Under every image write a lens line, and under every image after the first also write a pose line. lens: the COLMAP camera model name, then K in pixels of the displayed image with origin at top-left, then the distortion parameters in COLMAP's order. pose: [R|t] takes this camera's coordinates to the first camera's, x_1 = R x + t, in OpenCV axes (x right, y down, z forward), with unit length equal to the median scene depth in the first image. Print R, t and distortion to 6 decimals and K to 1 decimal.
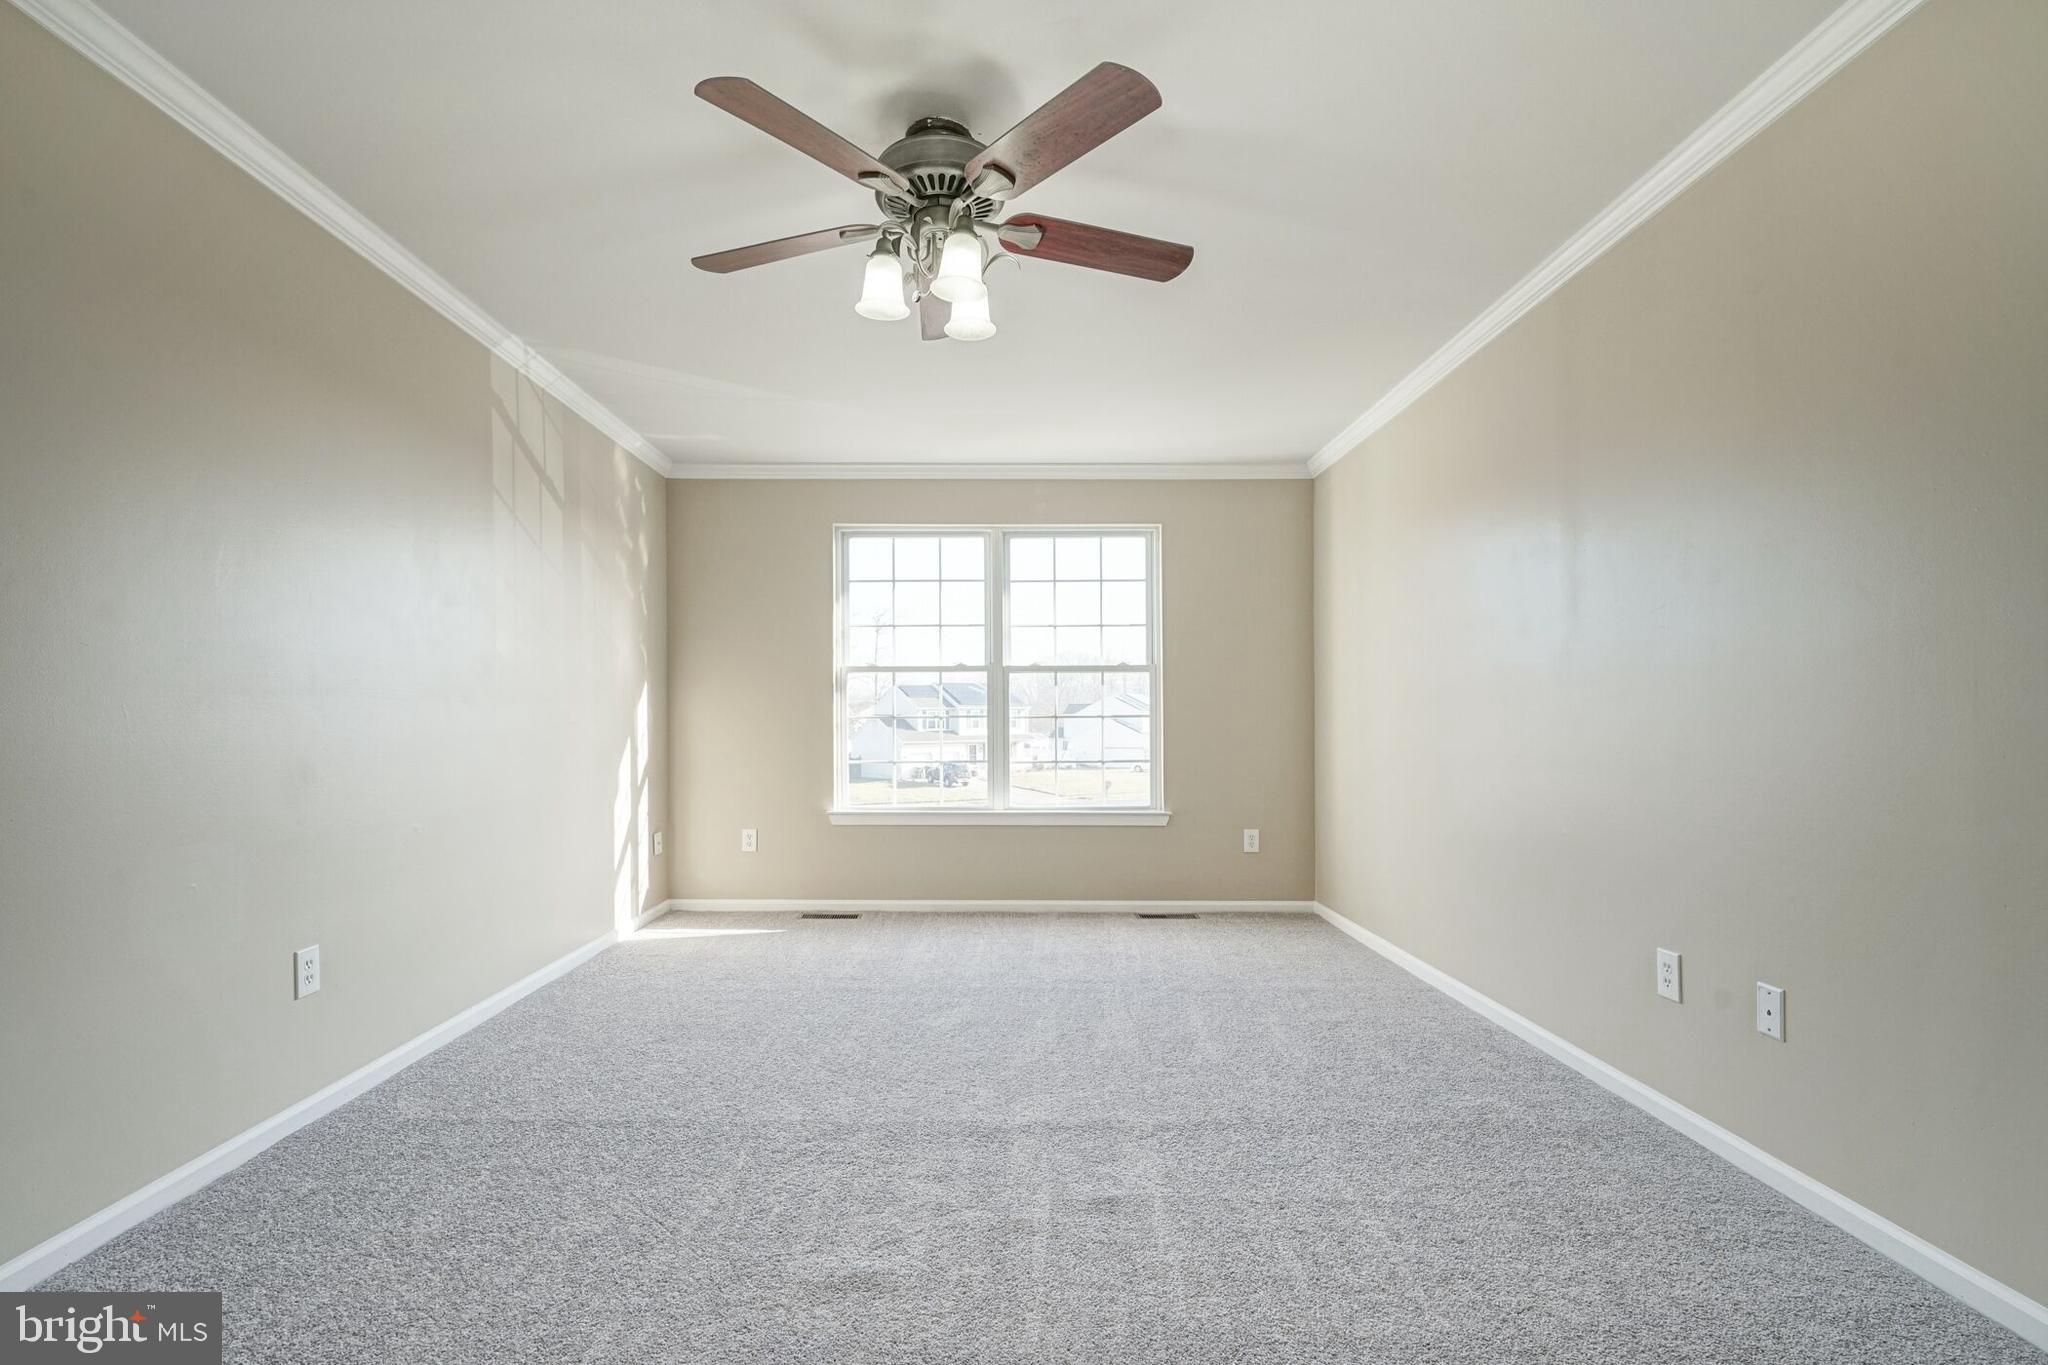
lens RADIAL K [[939.4, 0, 1015.9], [0, 939.4, 699.2], [0, 0, 1]] dist [-0.012698, 0.002879]
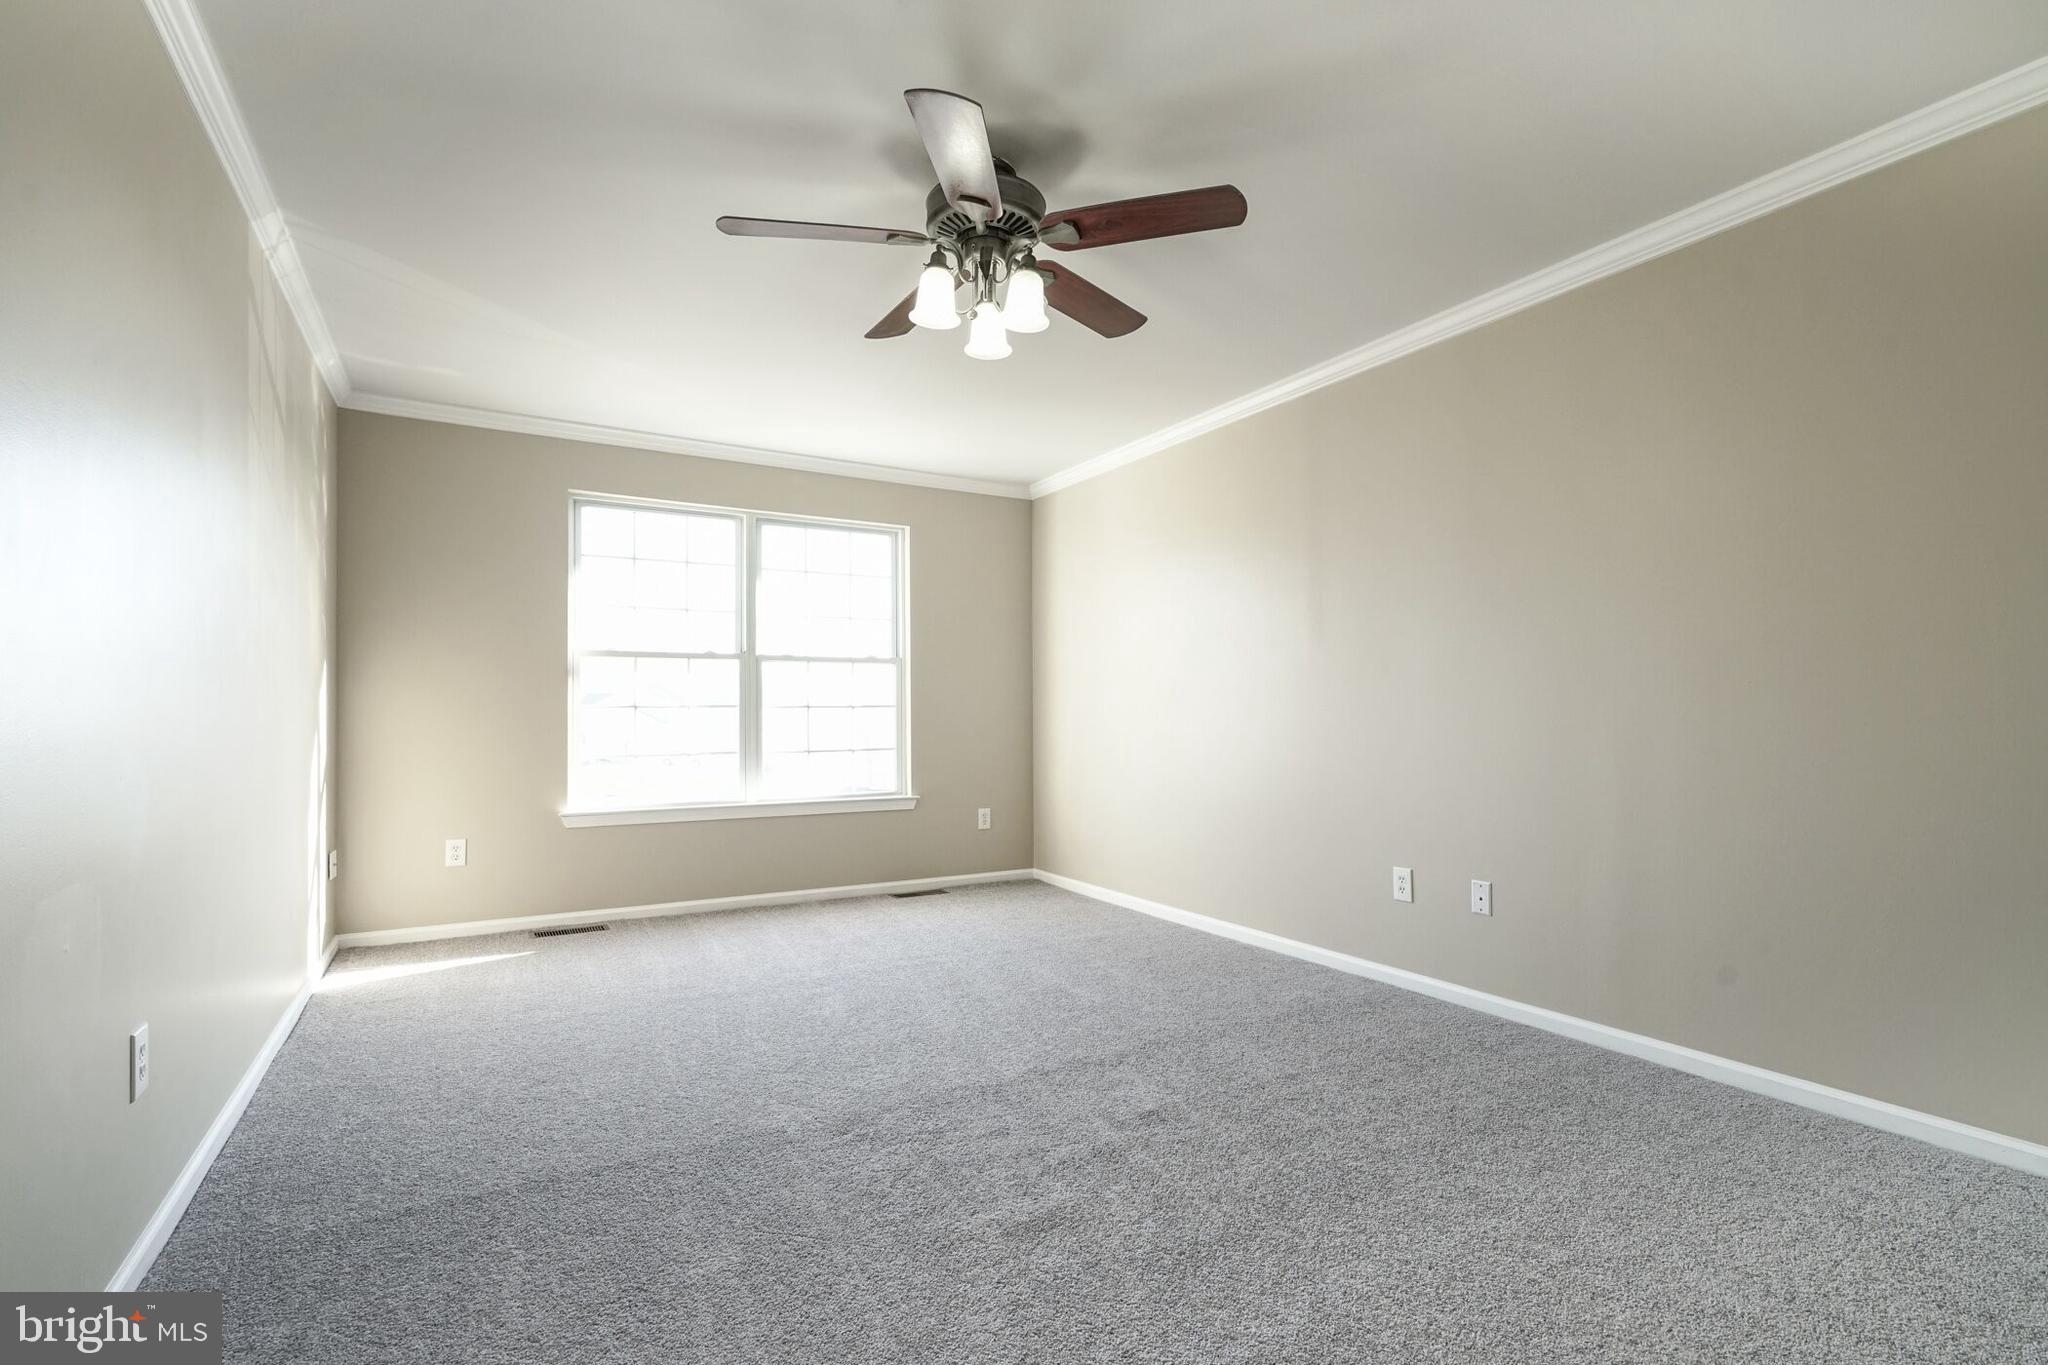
lens RADIAL K [[939.4, 0, 1003.1], [0, 939.4, 673.6], [0, 0, 1]] dist [-0.012698, 0.002879]
pose [[0.861312, 0.020487, 0.507664, -0.300085], [-0.011032, 0.999705, -0.021626, 0.002850], [-0.507957, 0.013026, 0.861284, 0.028826]]
